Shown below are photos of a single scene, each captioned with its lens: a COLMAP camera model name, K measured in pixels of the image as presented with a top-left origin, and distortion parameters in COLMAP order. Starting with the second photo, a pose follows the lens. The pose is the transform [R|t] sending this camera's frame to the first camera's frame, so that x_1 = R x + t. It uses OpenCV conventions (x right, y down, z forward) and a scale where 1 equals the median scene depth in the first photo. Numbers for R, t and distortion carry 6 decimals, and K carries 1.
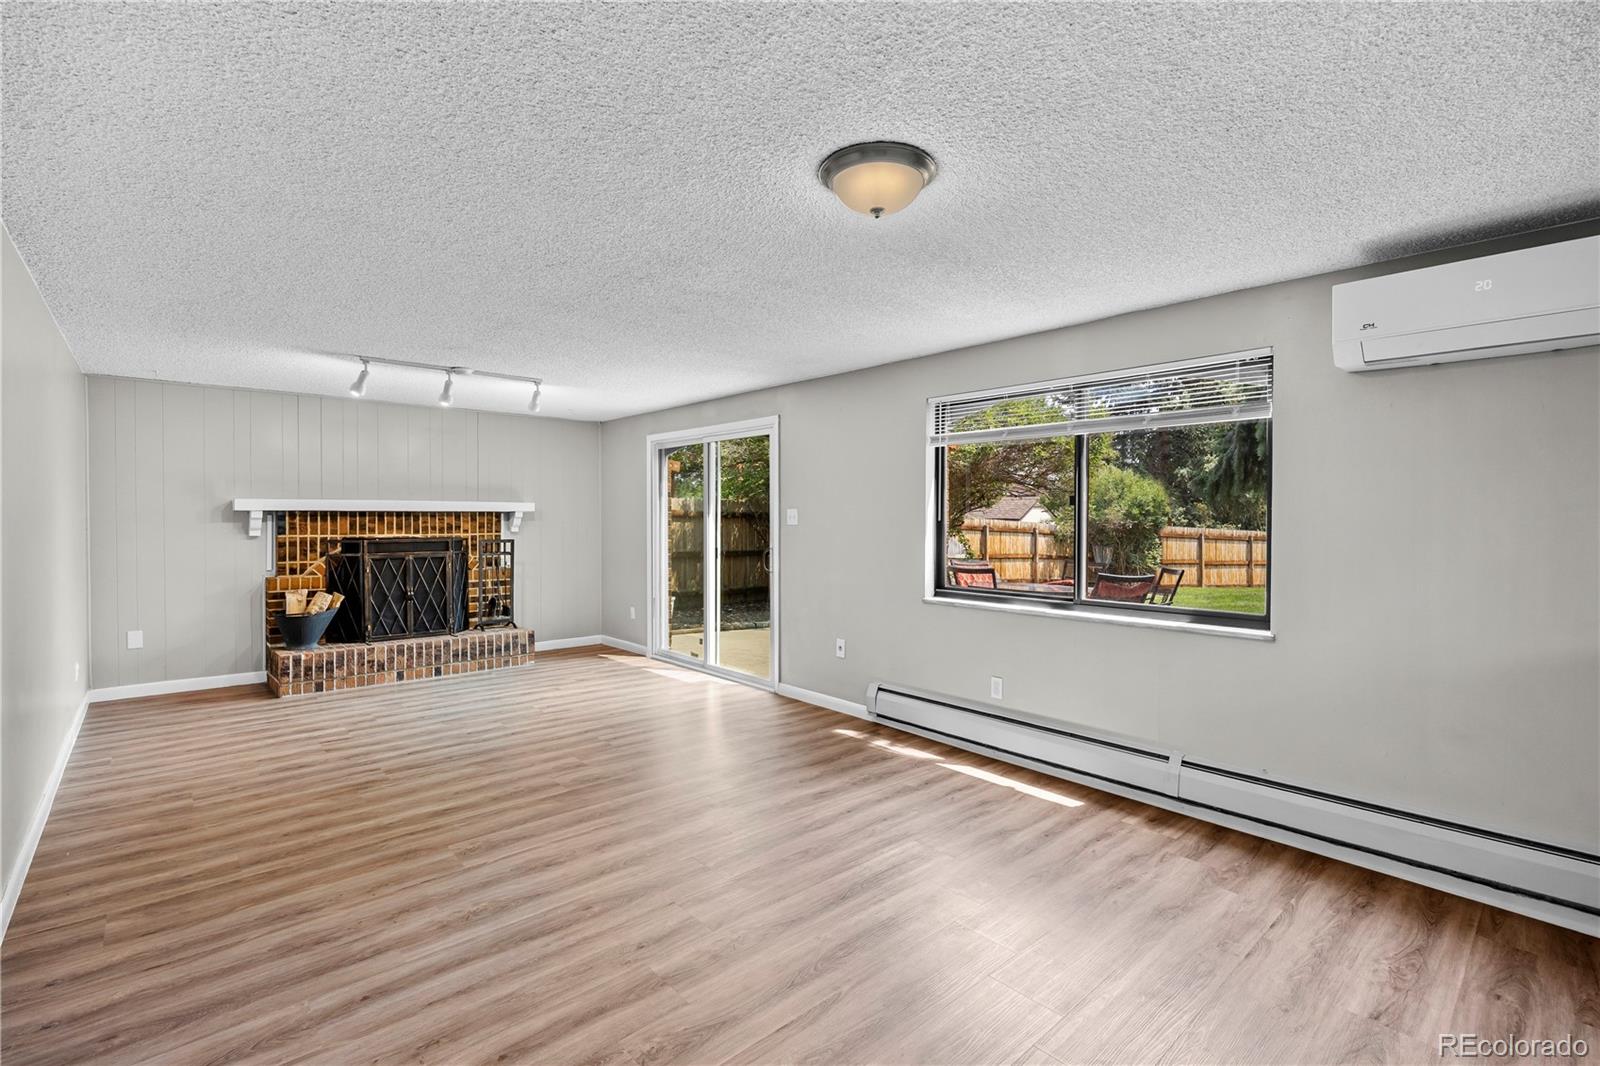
lens RADIAL K [[715.9, 0, 799.5], [0, 715.9, 538.0], [0, 0, 1]] dist [0.024022, 0.000740]
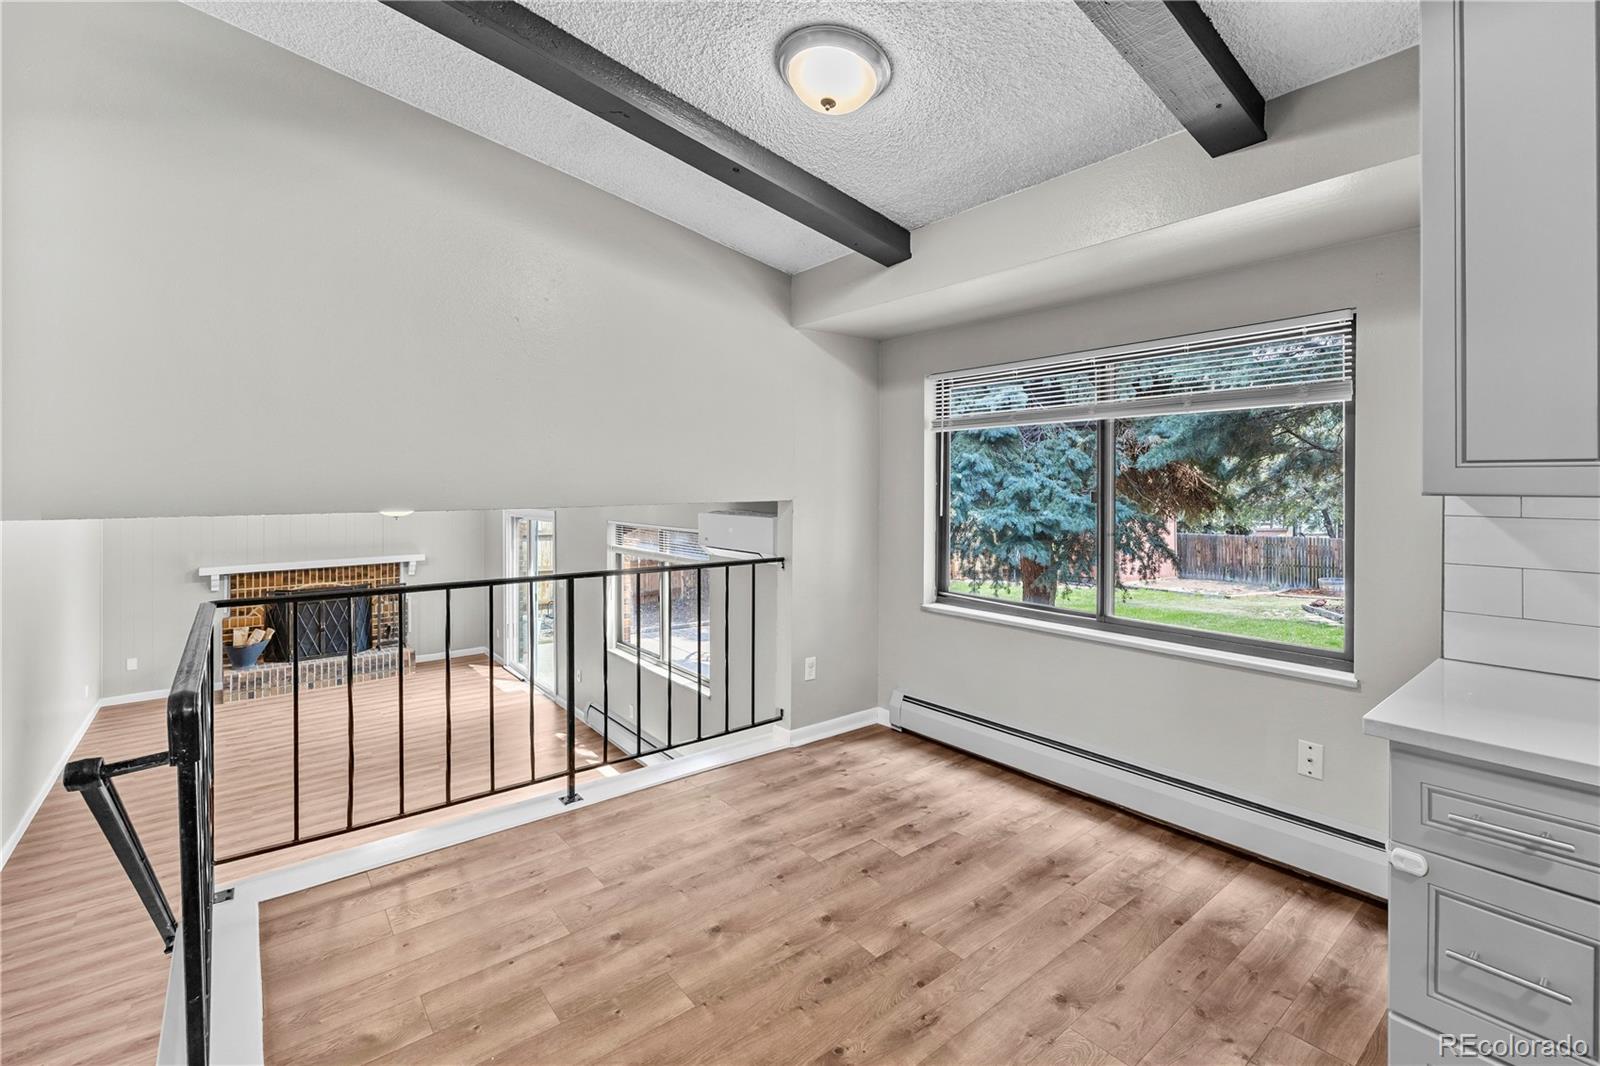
lens RADIAL K [[715.9, 0, 812.5], [0, 715.9, 474.3], [0, 0, 1]] dist [0.024022, 0.000740]
pose [[0.998404, -0.004156, -0.056320, 0.529664], [0.002154, 0.999365, -0.035552, -0.177605], [0.056432, 0.035374, 0.997780, -0.406611]]
